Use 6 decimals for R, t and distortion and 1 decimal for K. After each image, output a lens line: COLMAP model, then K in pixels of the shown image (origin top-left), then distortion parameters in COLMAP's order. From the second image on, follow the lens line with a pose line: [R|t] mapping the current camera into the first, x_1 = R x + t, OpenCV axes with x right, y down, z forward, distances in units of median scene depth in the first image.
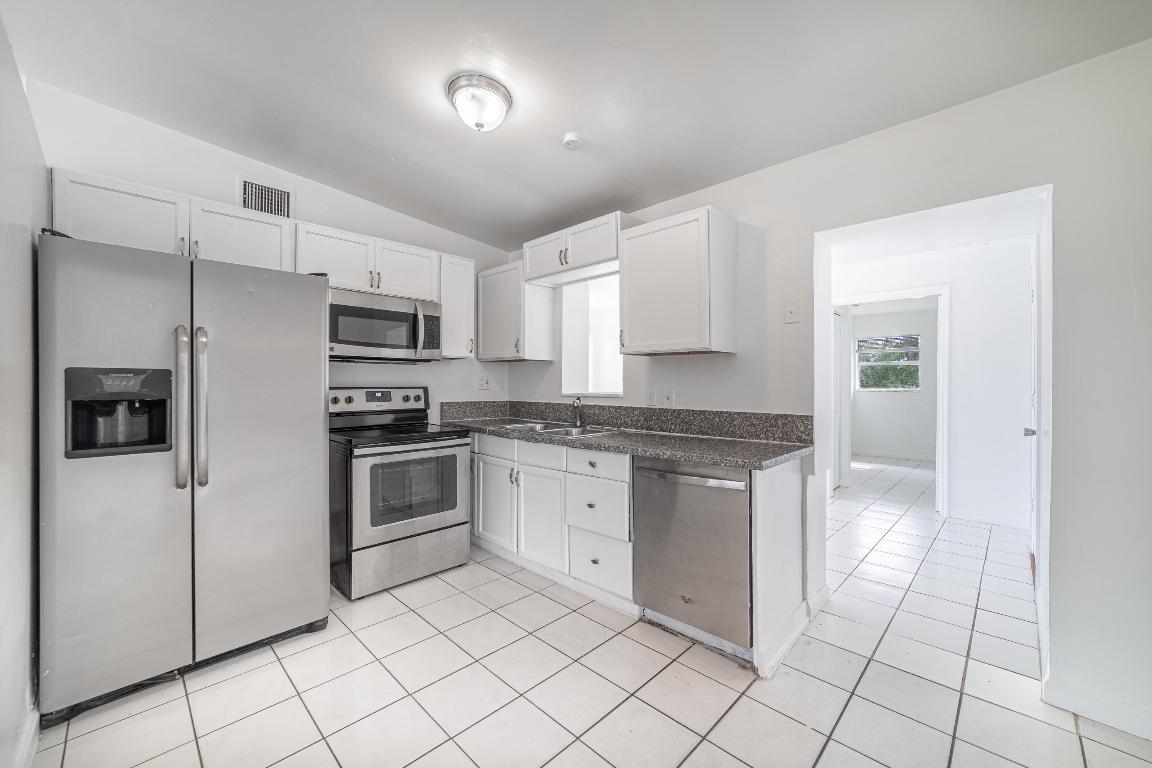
lens RADIAL K [[452.4, 0, 572.2], [0, 452.4, 381.9], [0, 0, 1]] dist [-0.022906, 0.006442]
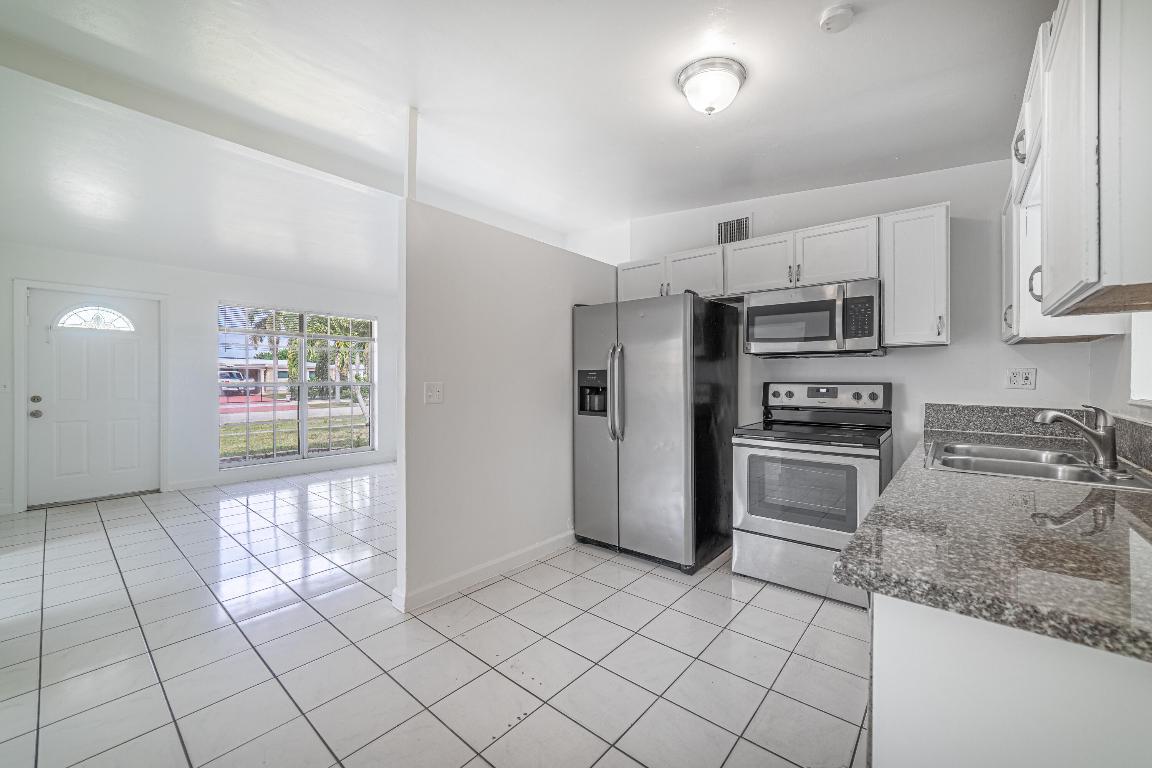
lens RADIAL K [[447.8, 0, 581.6], [0, 447.8, 385.1], [0, 0, 1]] dist [-0.011311, 0.006684]
pose [[0.094807, 0.013895, -0.995399, 0.526646], [-0.001454, 0.999903, 0.013820, 0.005166], [0.995495, 0.000137, 0.094818, 0.472611]]
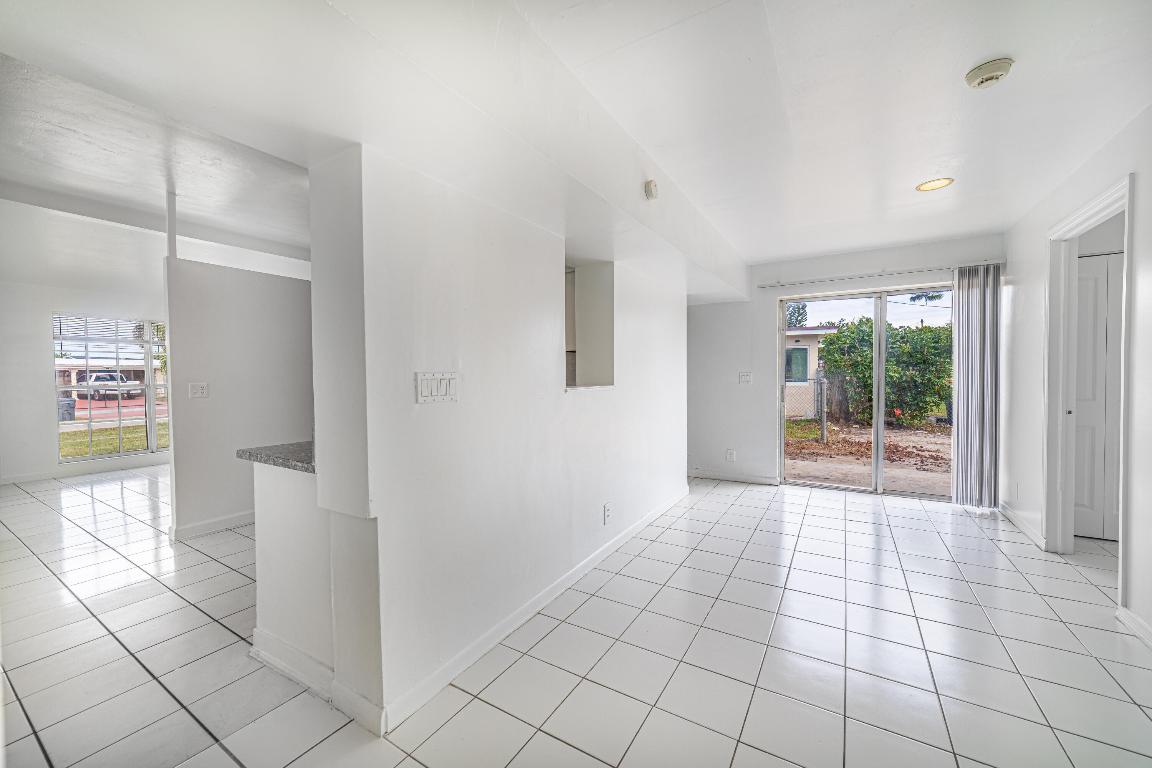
lens RADIAL K [[447.8, 0, 581.6], [0, 447.8, 385.1], [0, 0, 1]] dist [-0.011311, 0.006684]
pose [[0.228319, 0.020566, -0.973369, 1.145853], [0.013871, 0.999607, 0.024374, 0.002352], [0.973488, -0.019067, 0.227944, 1.079349]]
